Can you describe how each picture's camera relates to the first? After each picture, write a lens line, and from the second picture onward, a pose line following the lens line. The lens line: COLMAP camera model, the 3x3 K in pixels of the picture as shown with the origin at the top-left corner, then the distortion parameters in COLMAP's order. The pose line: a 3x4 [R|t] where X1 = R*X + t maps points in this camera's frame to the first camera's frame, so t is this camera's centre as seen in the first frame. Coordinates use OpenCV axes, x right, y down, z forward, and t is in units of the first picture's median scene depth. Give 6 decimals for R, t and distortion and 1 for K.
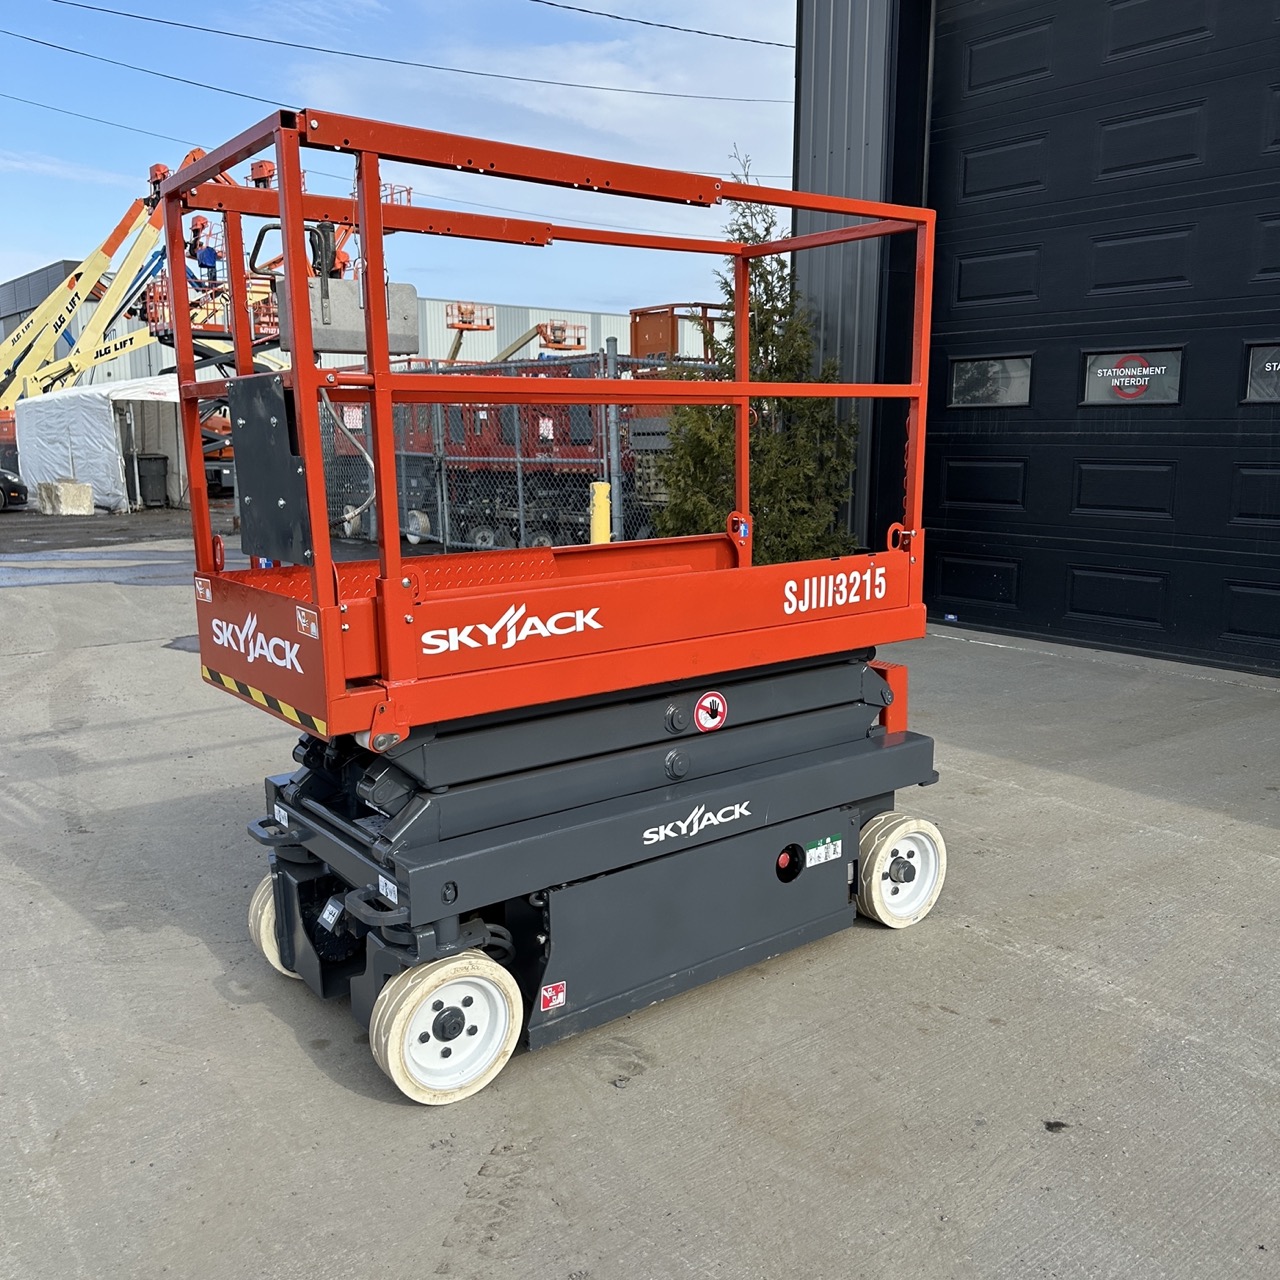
lens RADIAL K [[1182.5, 0, 644.0], [0, 1182.5, 654.4], [0, 0, 1]] dist [0.134748, -0.266008]
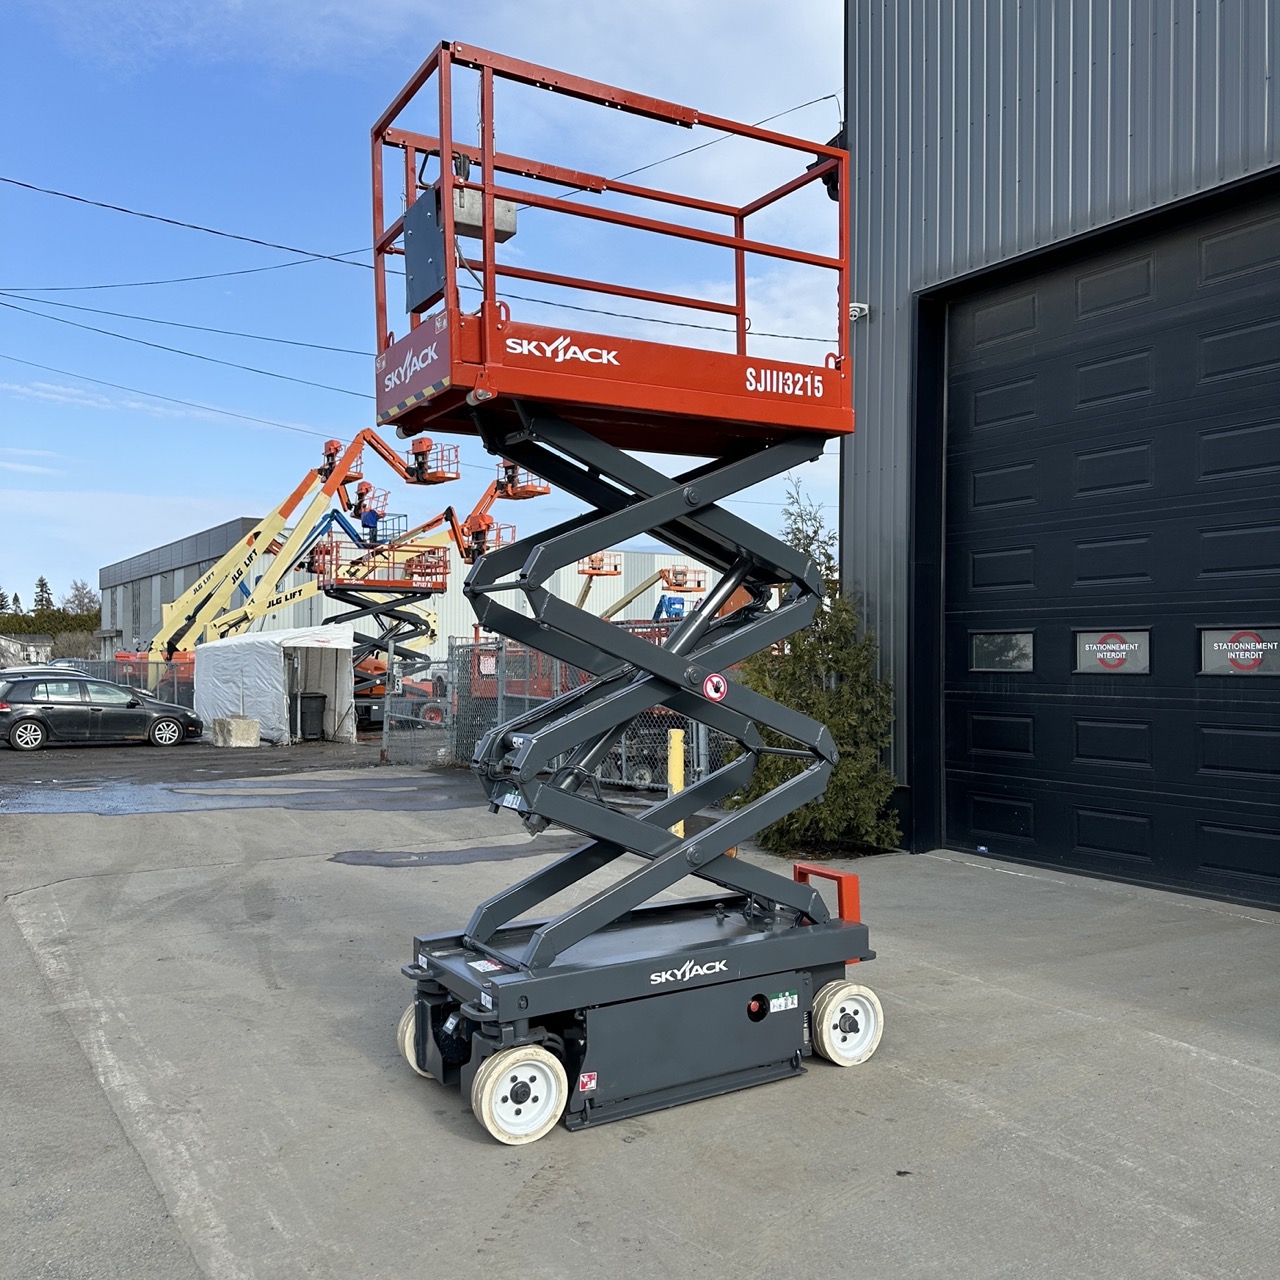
lens RADIAL K [[1215.3, 0, 640.0], [0, 1215.3, 640.0], [0, 0, 1]] dist [0.198303, -0.452345]
pose [[0.993704, 0.000079, -0.112035, 0.092318], [-0.022369, 0.980005, -0.197710, 0.021991], [0.109780, 0.198971, 0.973837, -0.362054]]
